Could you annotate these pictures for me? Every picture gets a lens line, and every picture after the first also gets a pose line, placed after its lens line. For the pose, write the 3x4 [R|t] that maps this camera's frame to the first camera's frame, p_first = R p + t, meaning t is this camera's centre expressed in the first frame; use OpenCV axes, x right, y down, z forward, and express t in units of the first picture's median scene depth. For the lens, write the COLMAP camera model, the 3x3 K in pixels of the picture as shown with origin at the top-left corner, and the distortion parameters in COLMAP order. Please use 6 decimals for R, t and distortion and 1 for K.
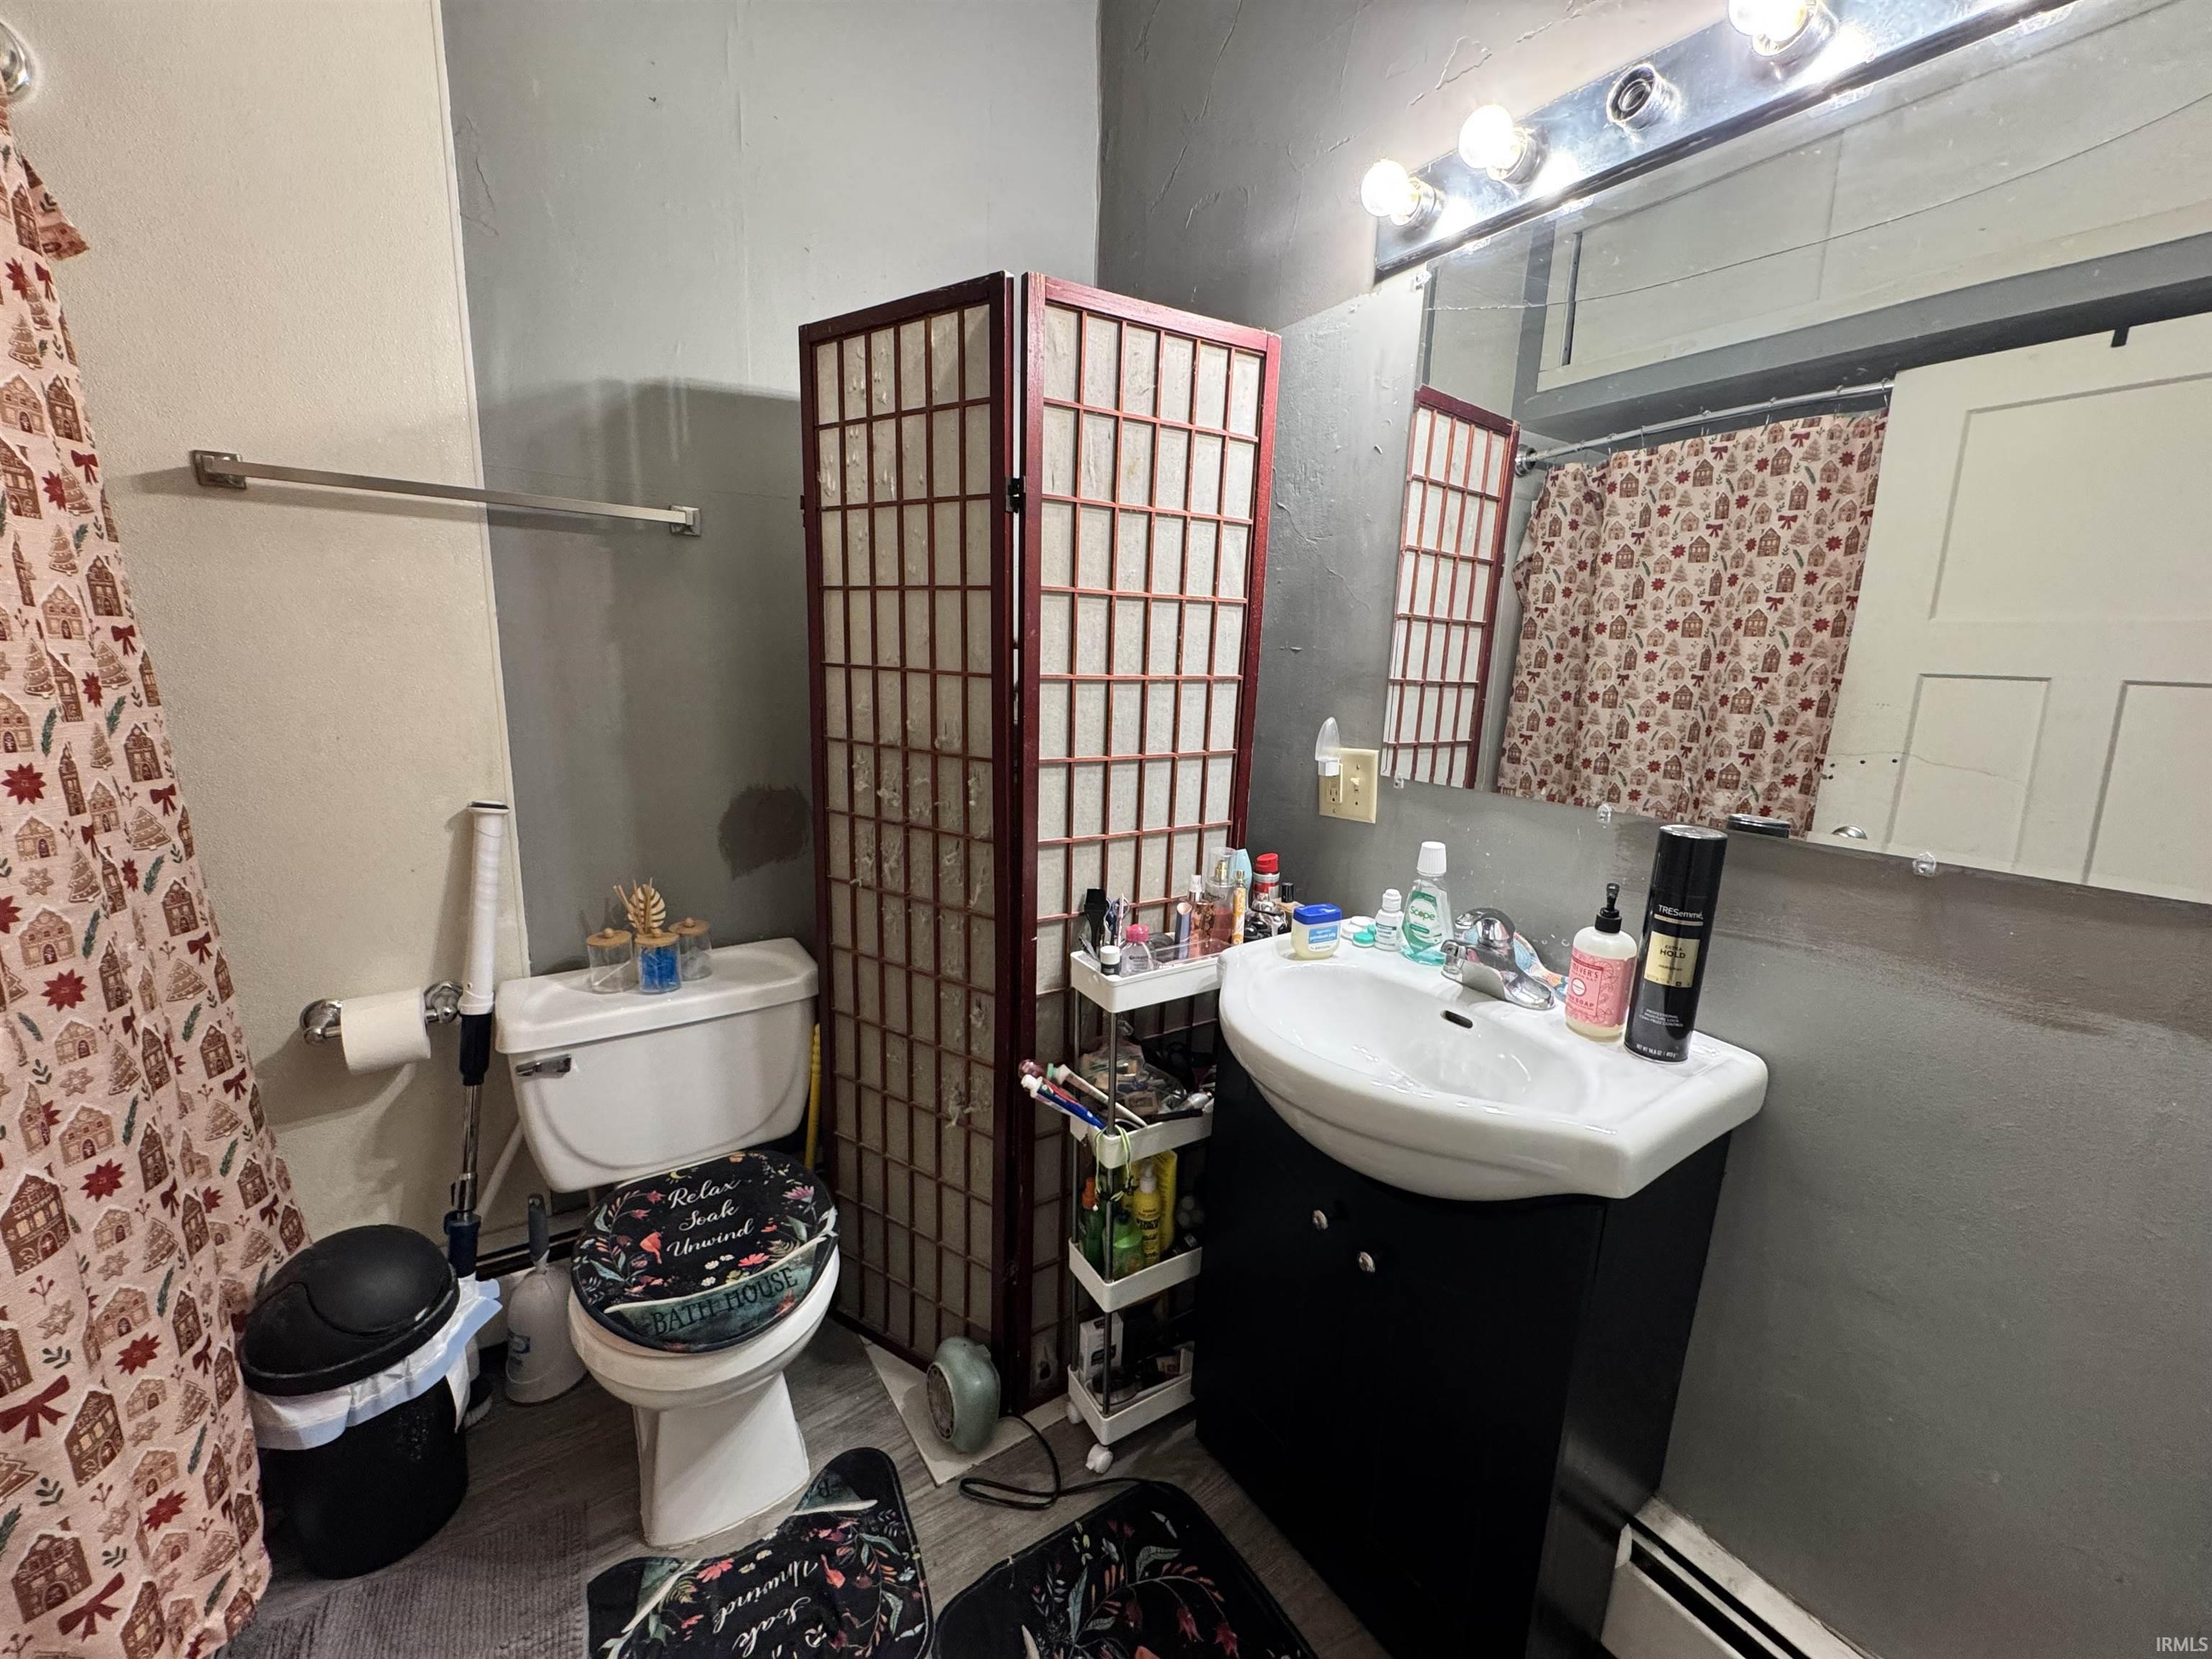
lens RADIAL K [[883.1, 0, 1101.7], [0, 883.1, 829.7], [0, 0, 1]] dist [-0.002718, 0.000736]
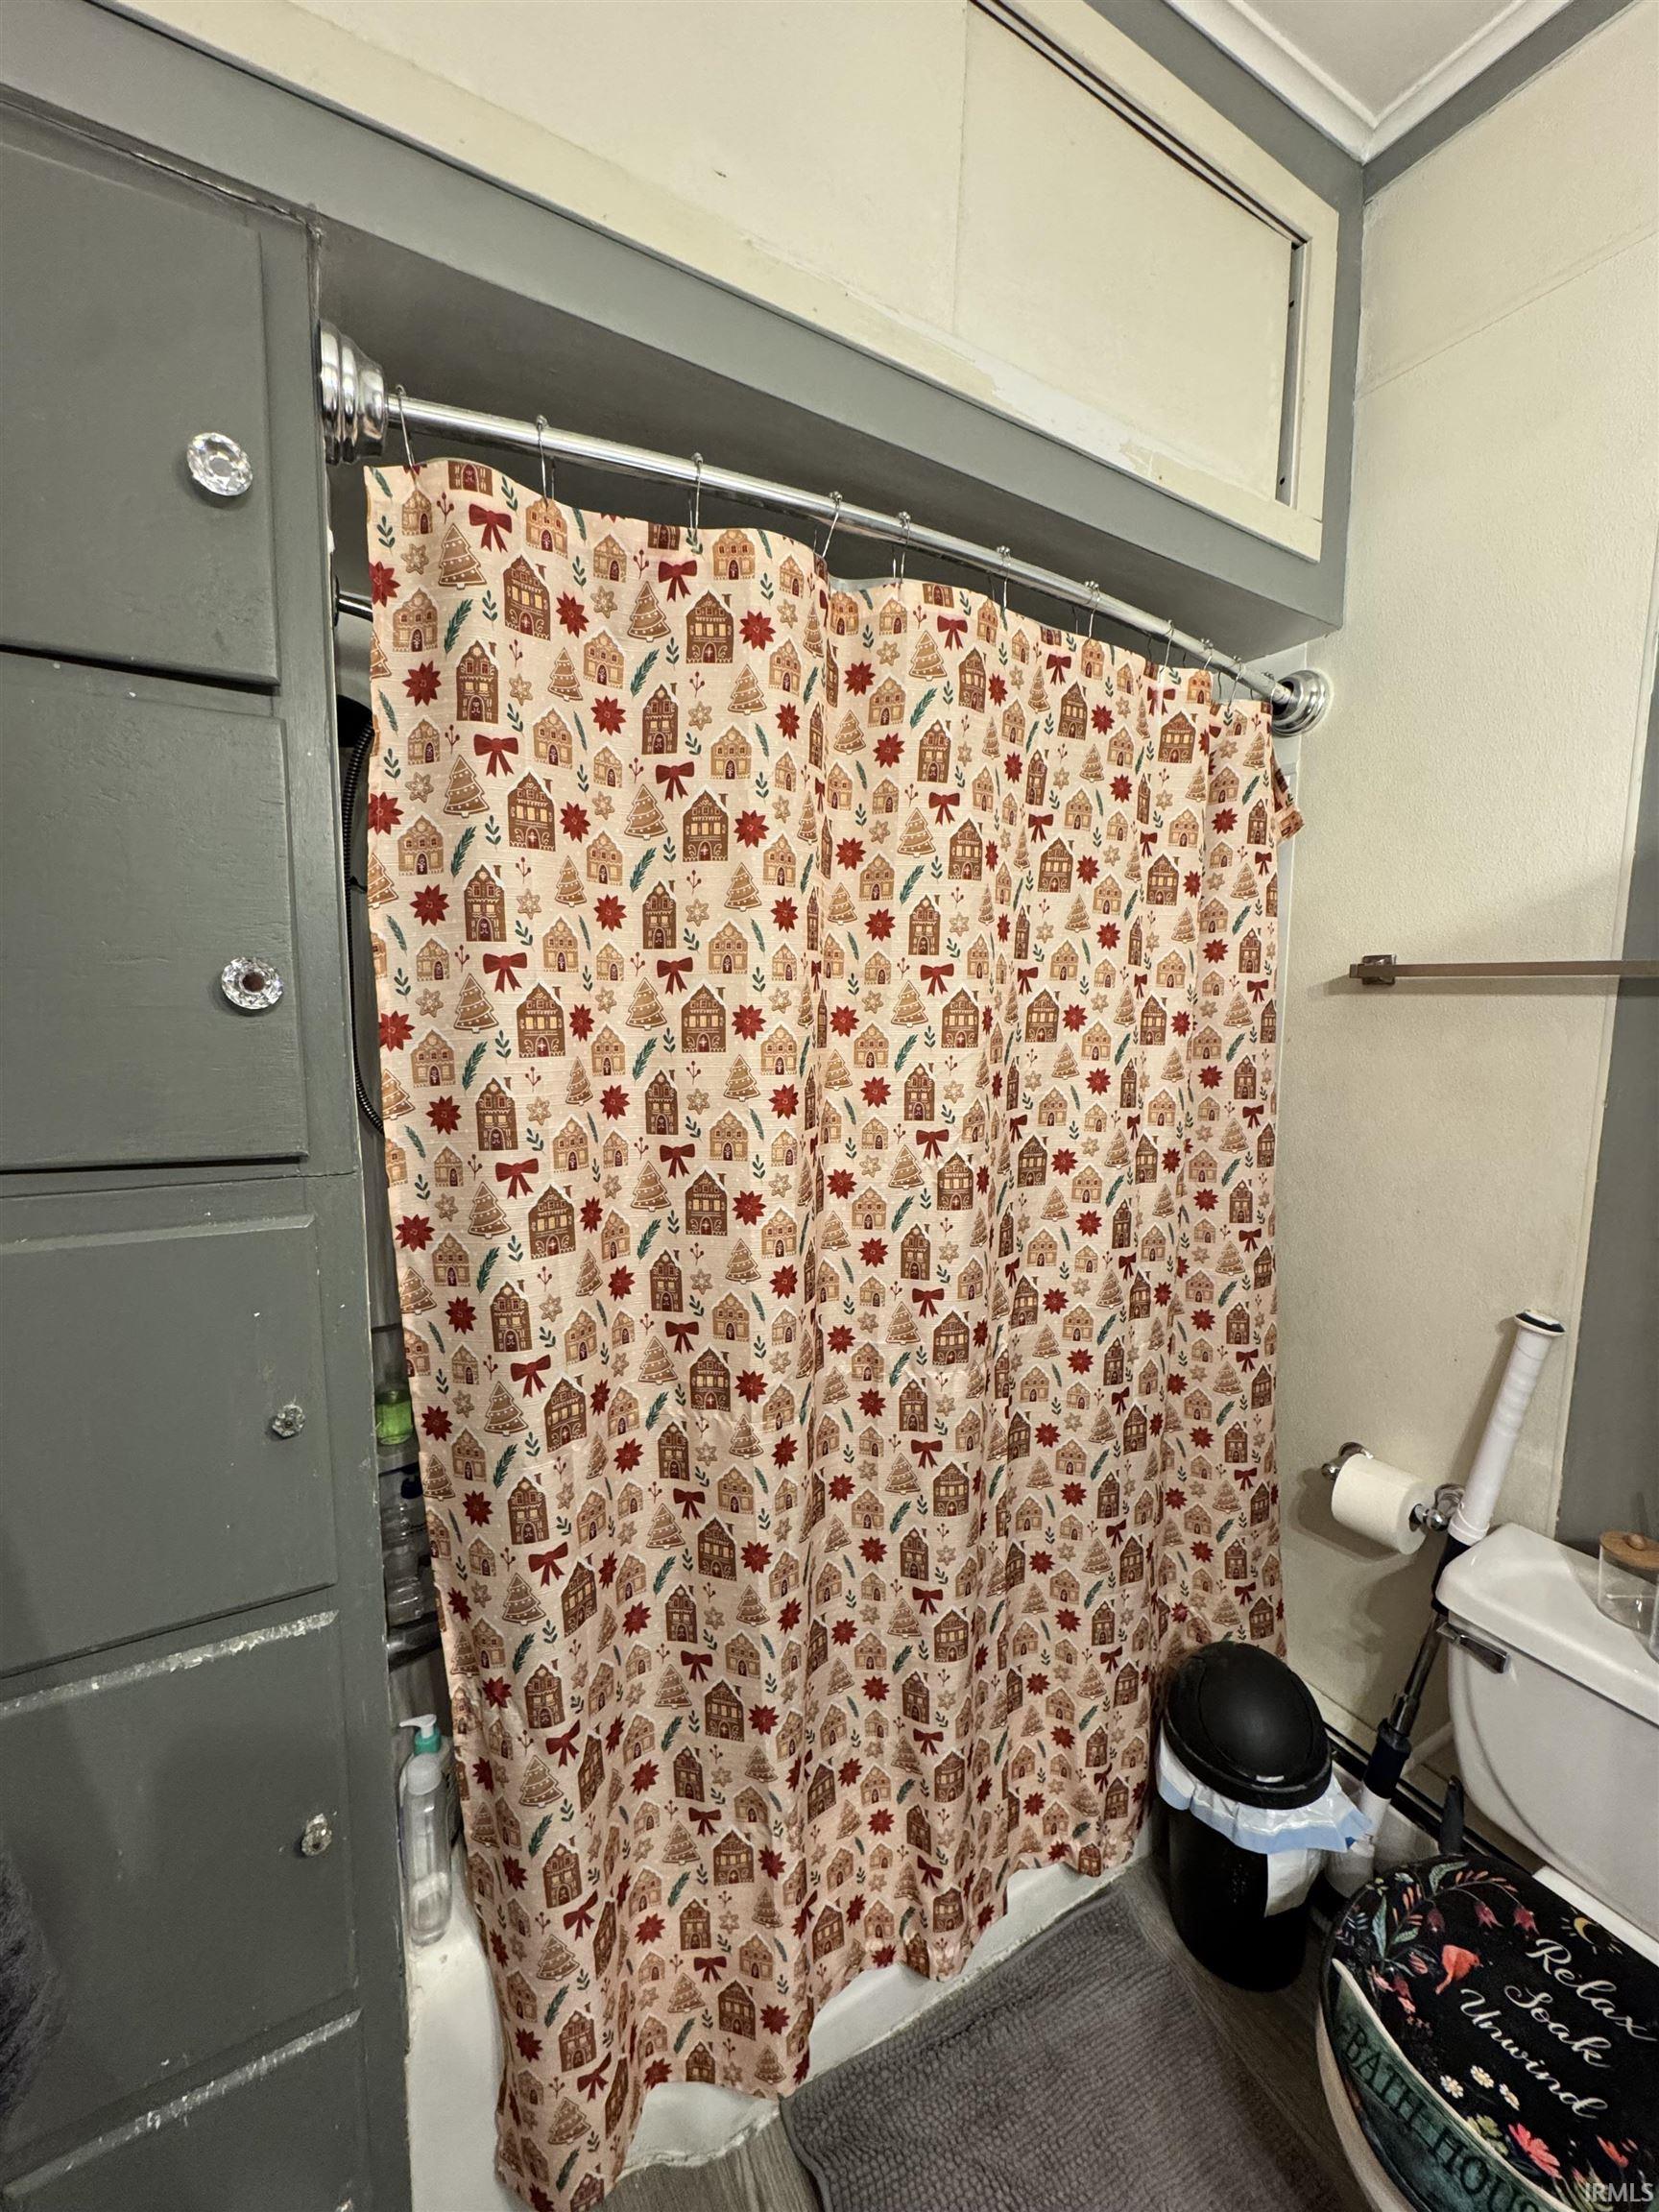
lens RADIAL K [[883.1, 0, 829.5], [0, 883.1, 1106.0], [0, 0, 1]] dist [-0.002718, 0.000736]
pose [[-0.062345, 0.088136, -0.994156, 0.194574], [-0.199805, 0.974826, 0.098952, -0.198869], [0.977850, 0.204806, -0.043165, 0.372034]]
